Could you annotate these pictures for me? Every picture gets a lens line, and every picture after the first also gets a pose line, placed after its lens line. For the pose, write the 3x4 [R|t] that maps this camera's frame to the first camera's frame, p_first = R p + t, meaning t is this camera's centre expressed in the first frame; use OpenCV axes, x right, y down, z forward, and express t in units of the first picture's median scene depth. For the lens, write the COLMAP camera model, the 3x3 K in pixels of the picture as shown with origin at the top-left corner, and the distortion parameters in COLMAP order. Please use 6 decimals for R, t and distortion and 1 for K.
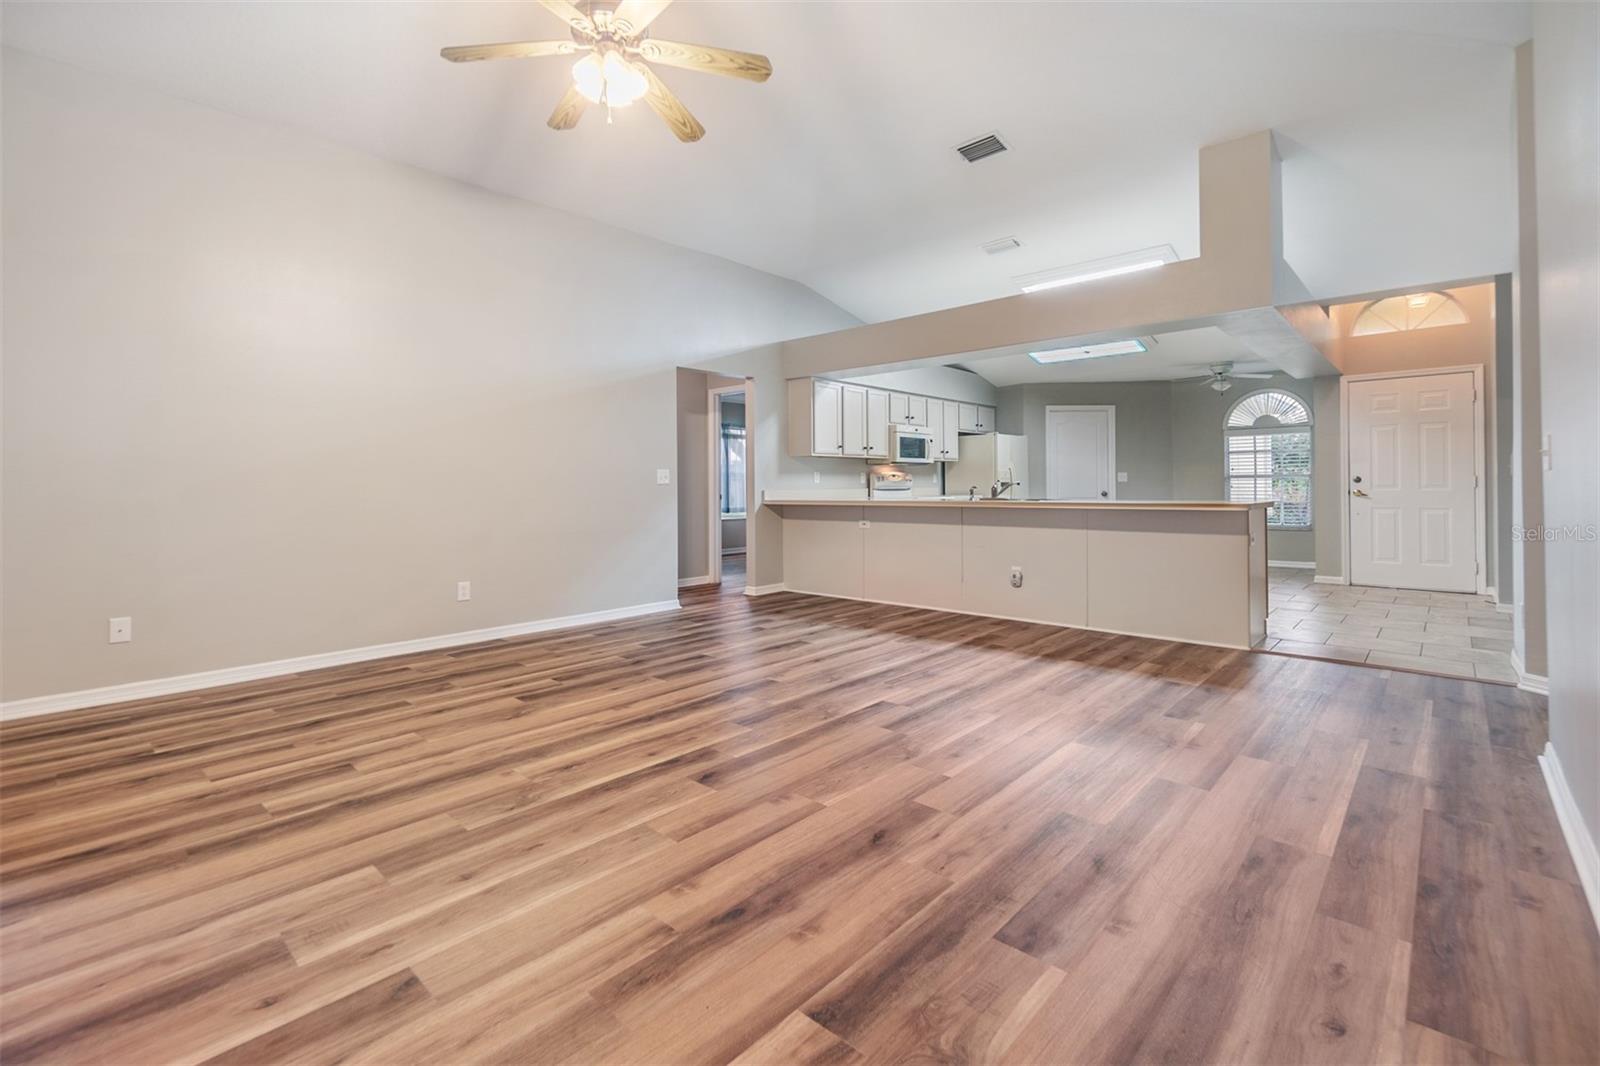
lens RADIAL K [[704.7, 0, 797.7], [0, 704.7, 497.3], [0, 0, 1]] dist [0.002055, 0.000632]
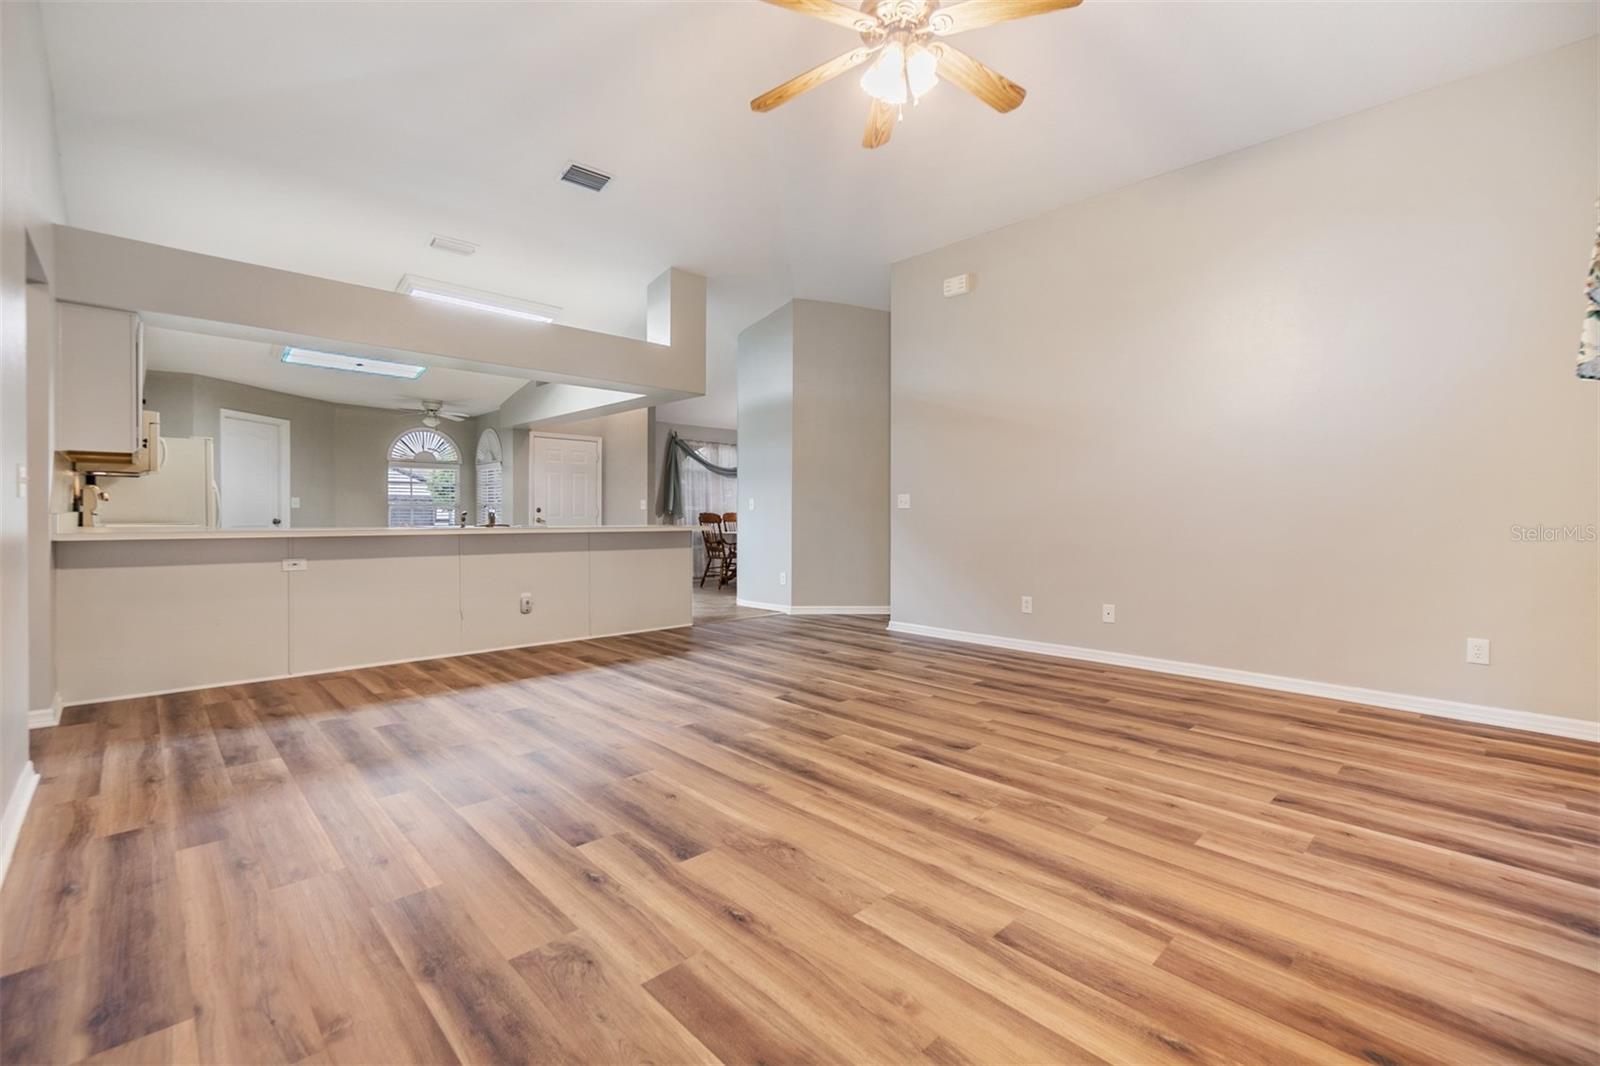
lens RADIAL K [[689.9, 0, 789.2], [0, 689.9, 521.7], [0, 0, 1]] dist [0.000272, -0.000352]
pose [[0.069432, -0.001097, 0.997586, -1.283468], [0.009385, 0.999956, 0.000446, 0.002874], [-0.997543, 0.009331, 0.069440, 1.152565]]
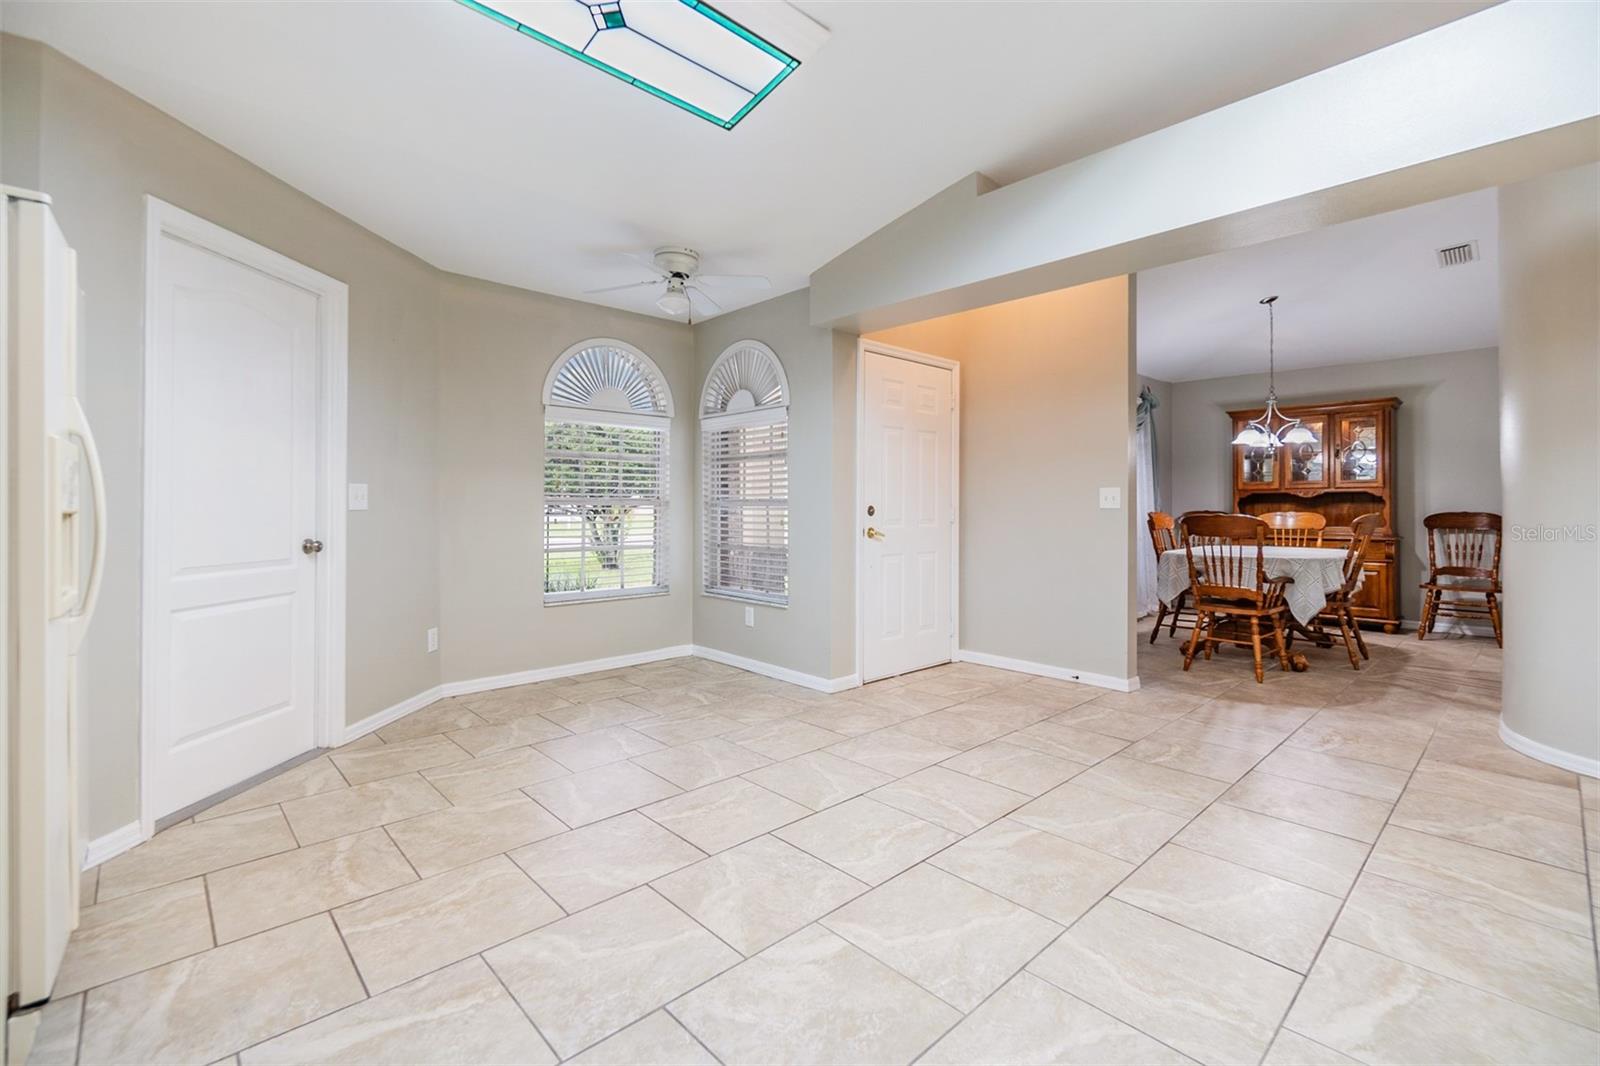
lens RADIAL K [[704.7, 0, 797.7], [0, 704.7, 497.3], [0, 0, 1]] dist [0.002055, 0.000632]
pose [[0.076561, 0.017475, 0.996912, 0.461188], [0.010745, 0.999774, -0.018351, -0.069086], [-0.997007, 0.012116, 0.076356, 2.702056]]
